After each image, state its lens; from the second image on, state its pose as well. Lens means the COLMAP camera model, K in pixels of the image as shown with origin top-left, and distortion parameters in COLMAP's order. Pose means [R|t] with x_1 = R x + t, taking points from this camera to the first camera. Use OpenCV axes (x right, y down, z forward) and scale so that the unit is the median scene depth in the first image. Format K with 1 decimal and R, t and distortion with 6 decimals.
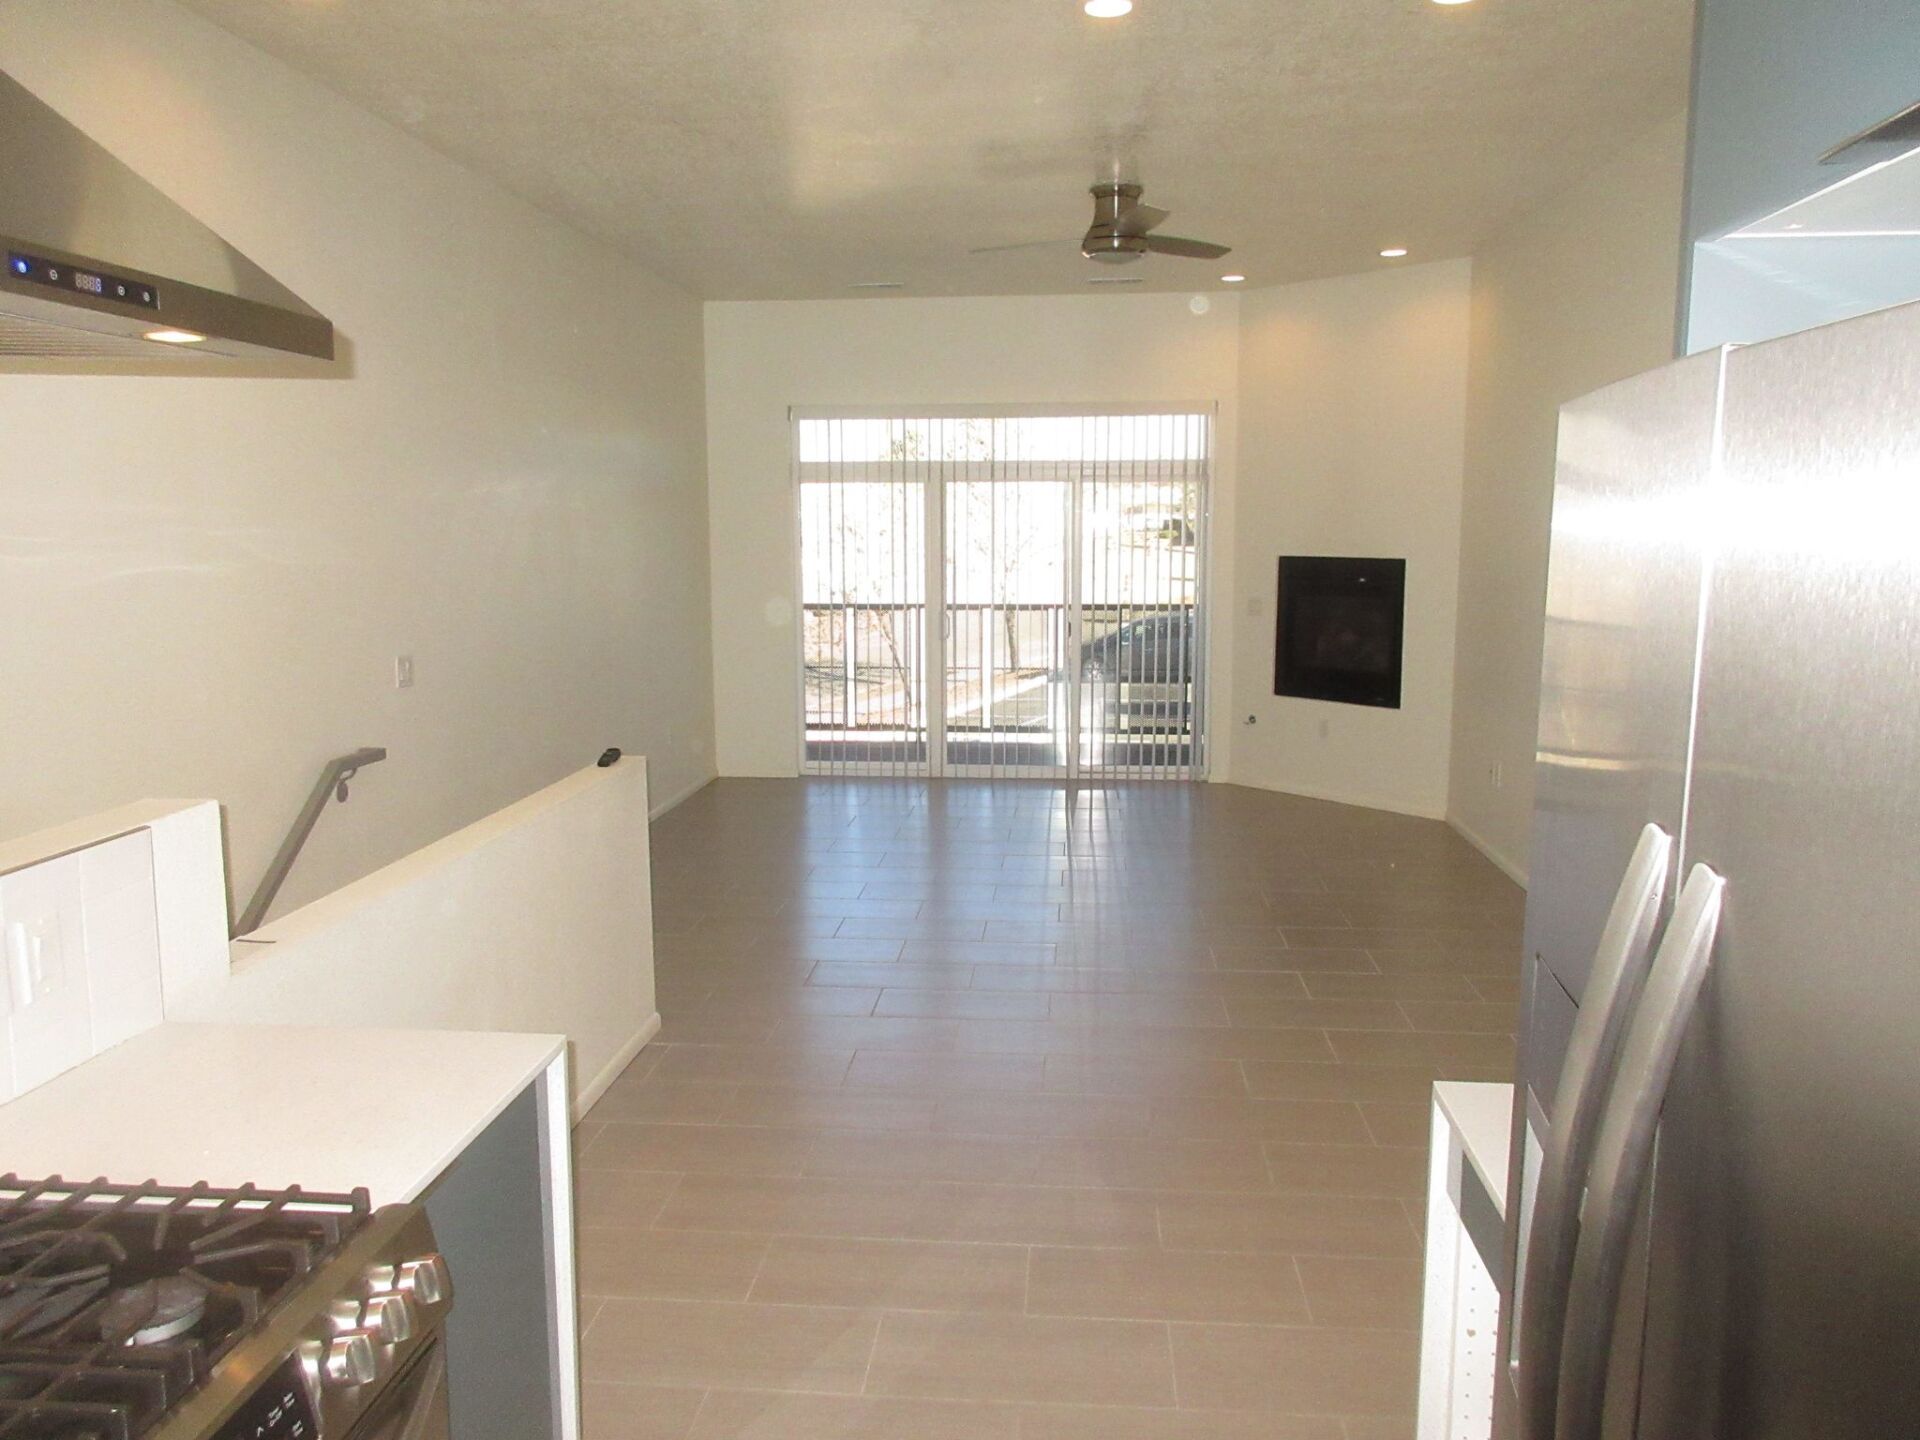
lens RADIAL K [[1399.4, 0, 960.0], [0, 1399.4, 720.0], [0, 0, 1]] dist [0.003898, 0.002081]
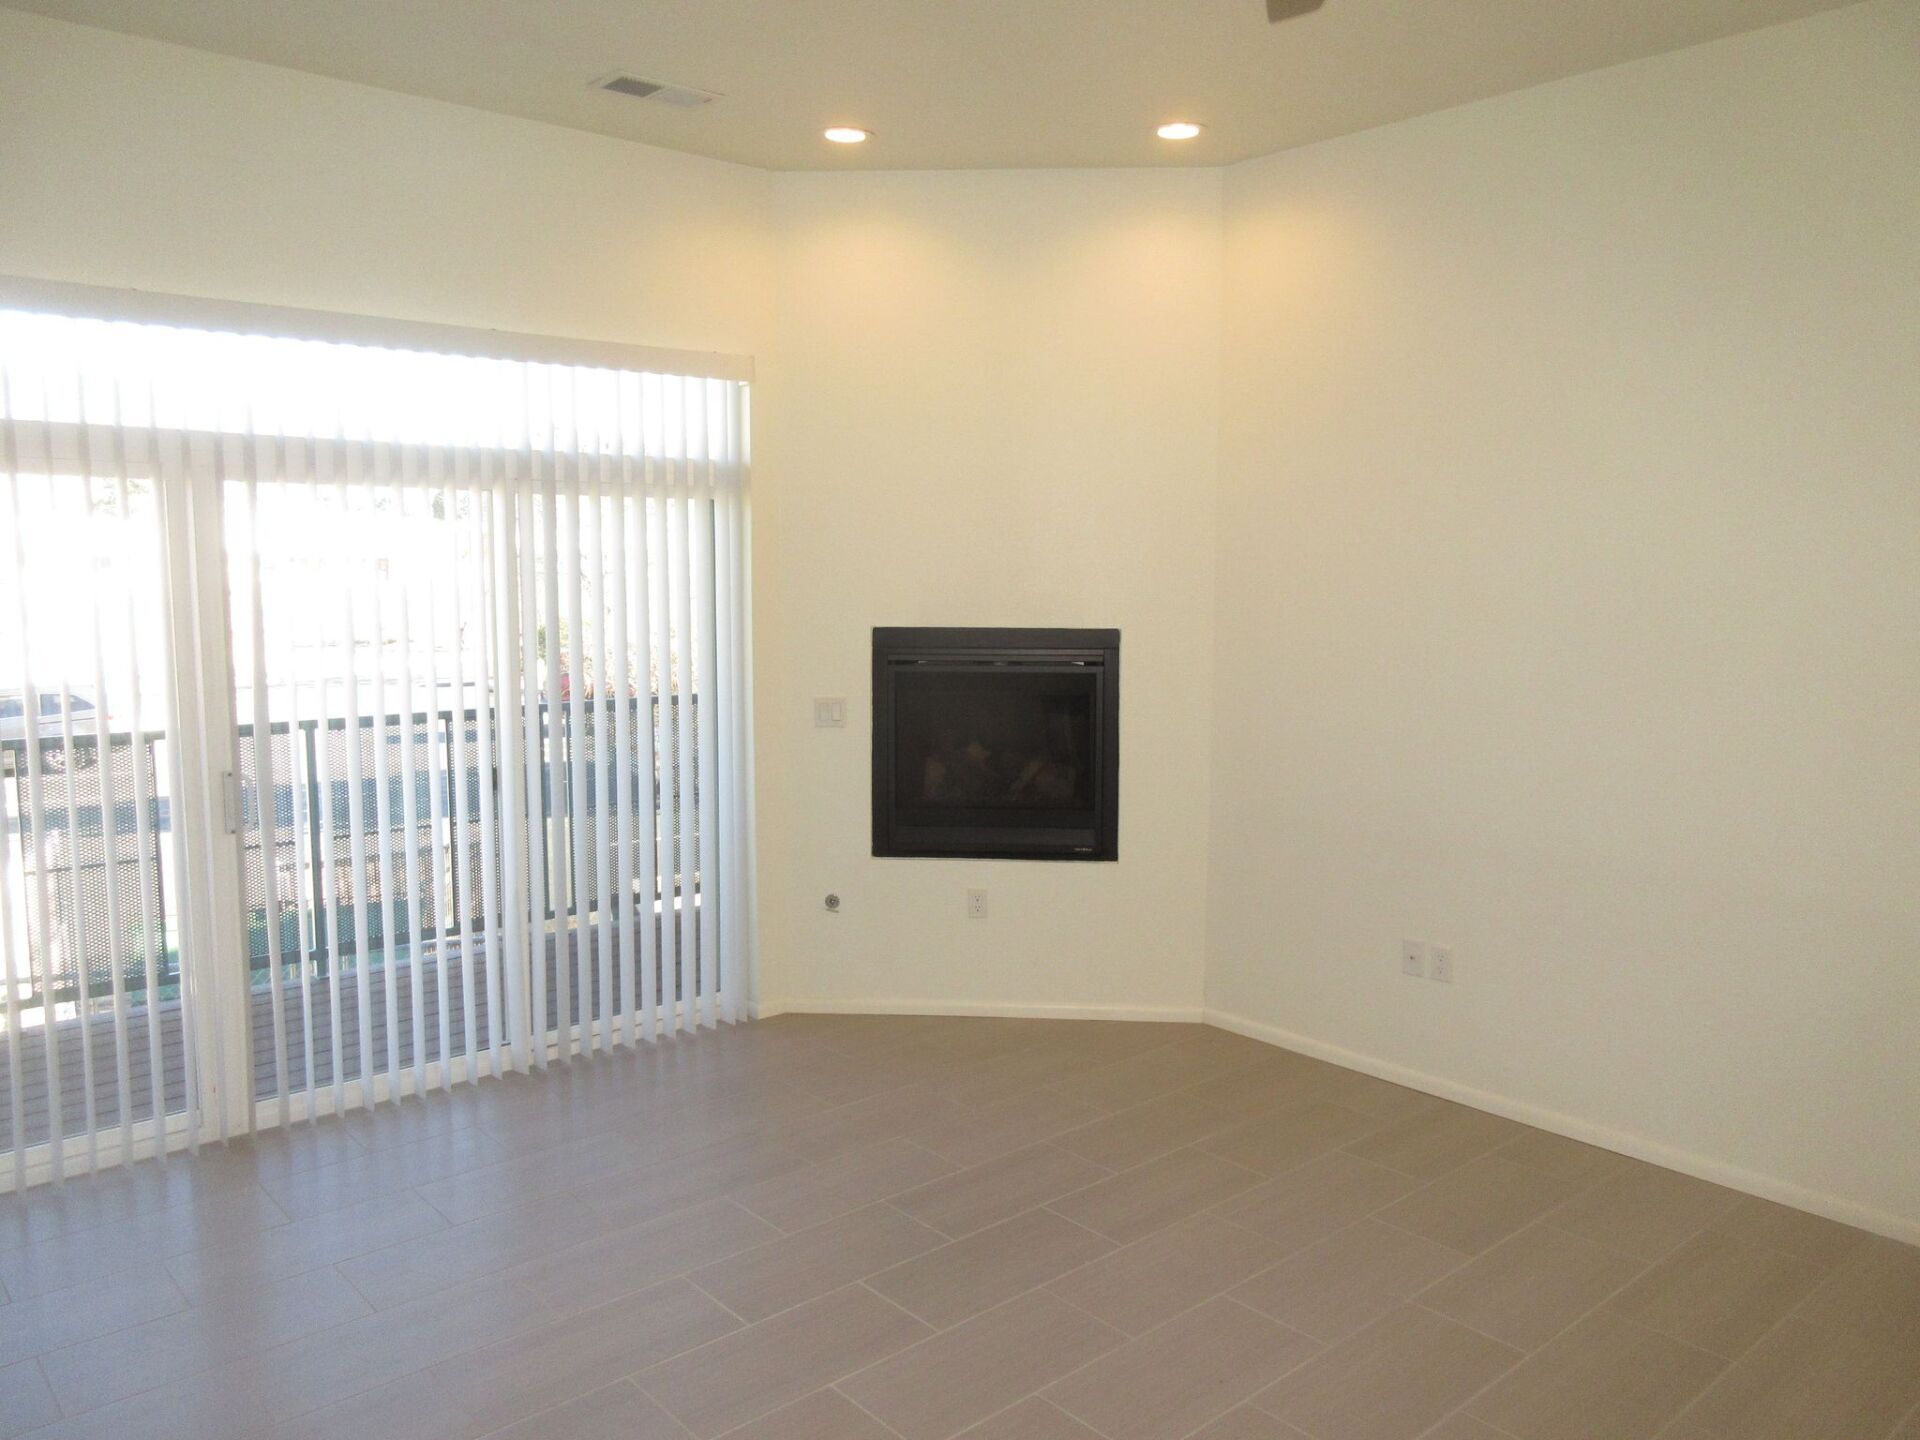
lens RADIAL K [[1478.1, 0, 960.0], [0, 1478.1, 720.0], [0, 0, 1]] dist [0.001899, -0.000016]
pose [[0.659550, -0.086954, 0.746614, -0.215666], [0.086048, 0.995491, 0.039925, -0.096228], [-0.746719, 0.037912, 0.664058, 0.533016]]
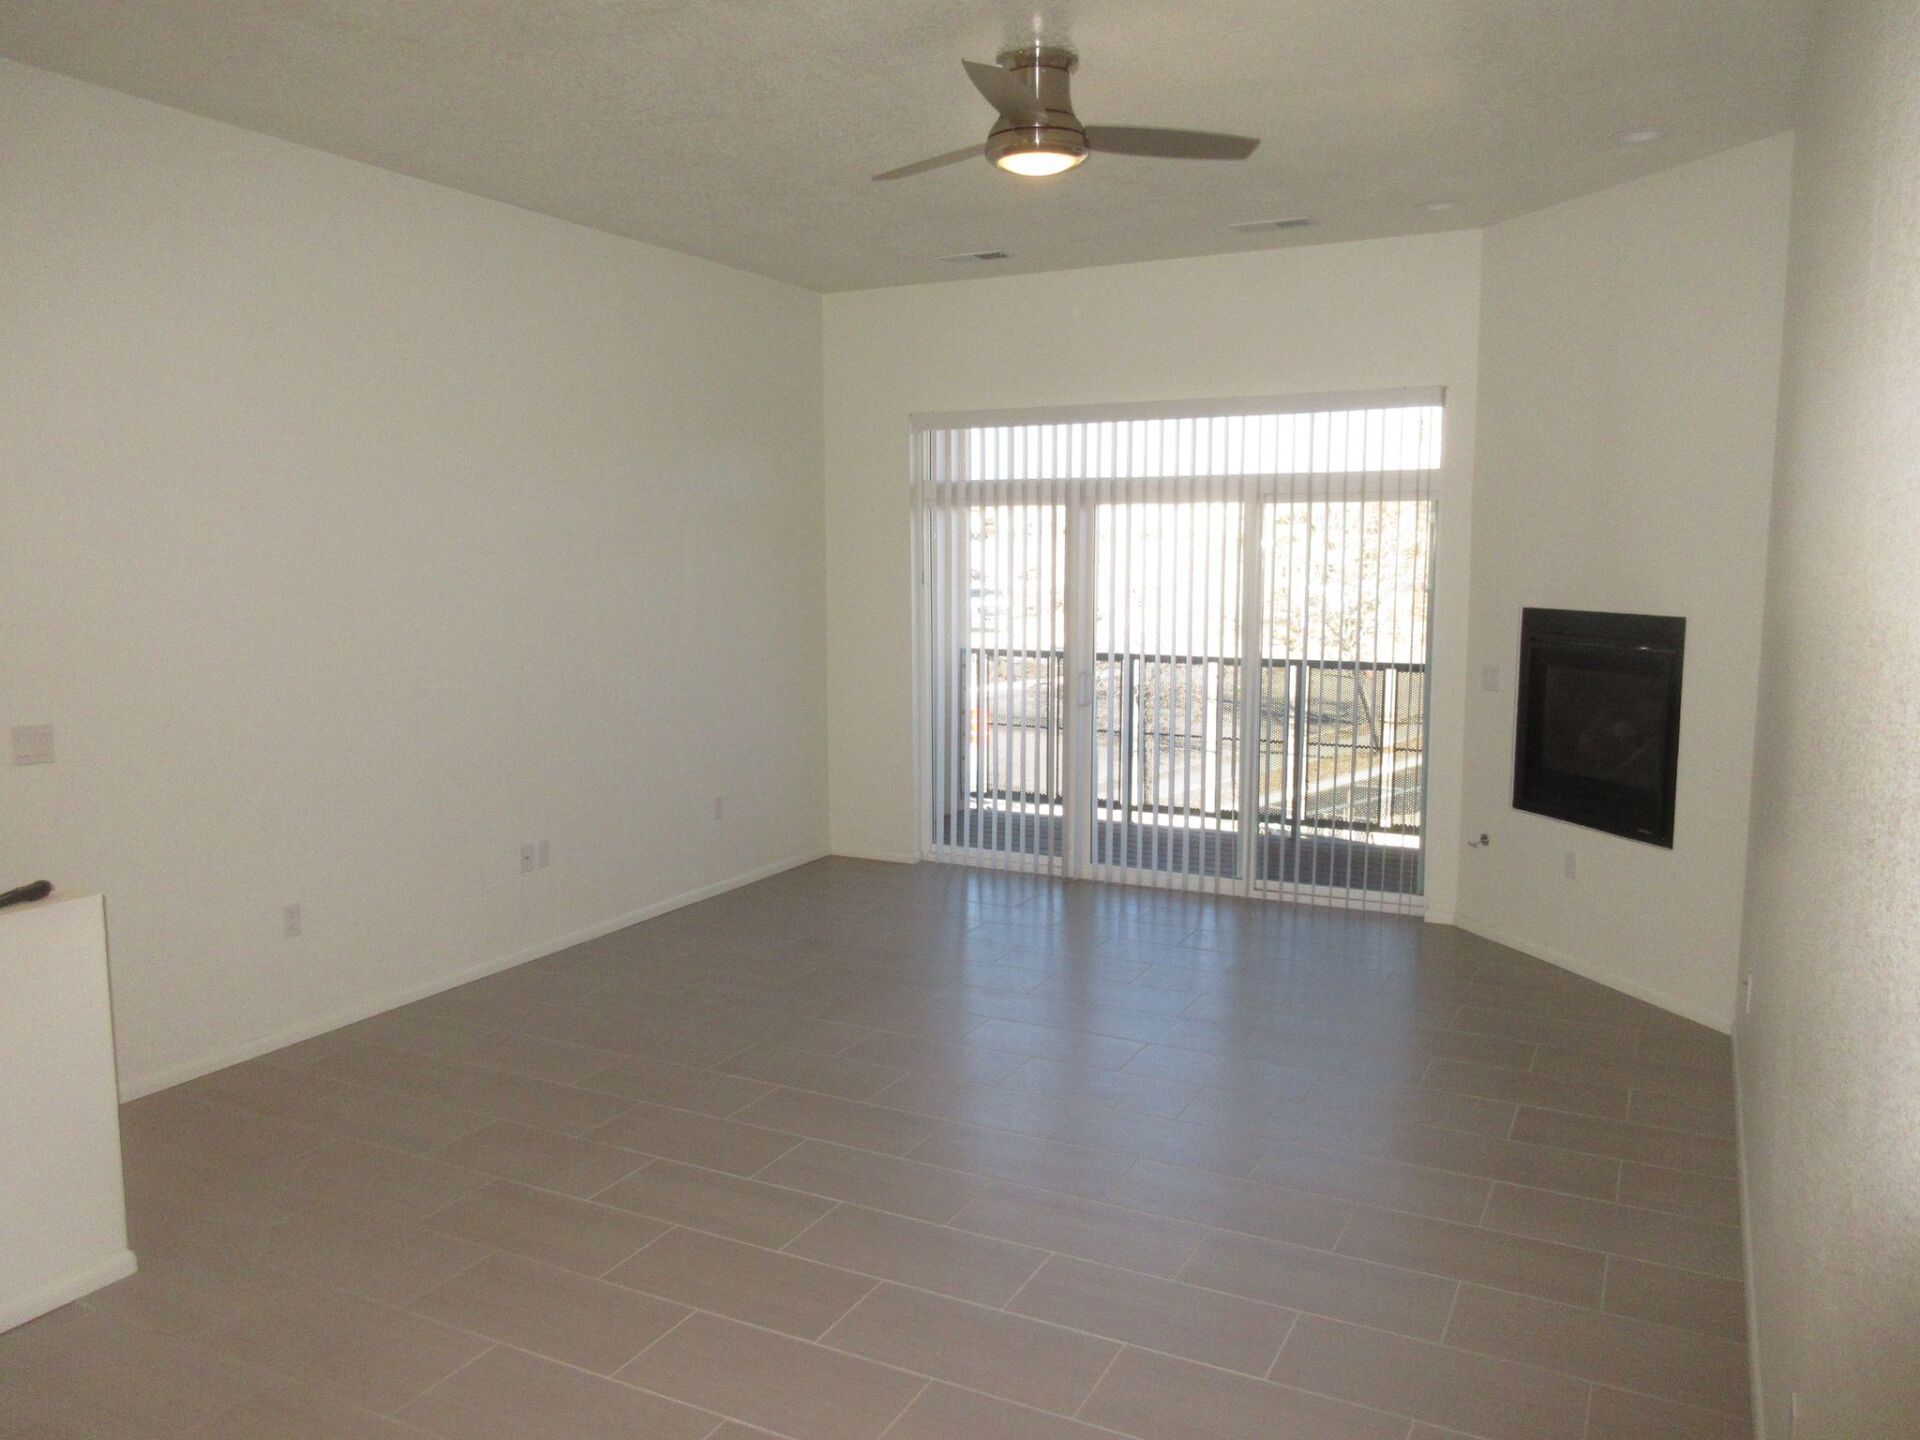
lens RADIAL K [[1399.4, 0, 960.0], [0, 1399.4, 720.0], [0, 0, 1]] dist [0.003898, 0.002081]
pose [[0.933739, 0.046529, -0.354917, 0.208481], [-0.052081, 0.998624, -0.006100, -0.041619], [0.354145, 0.024180, 0.934878, 0.248683]]
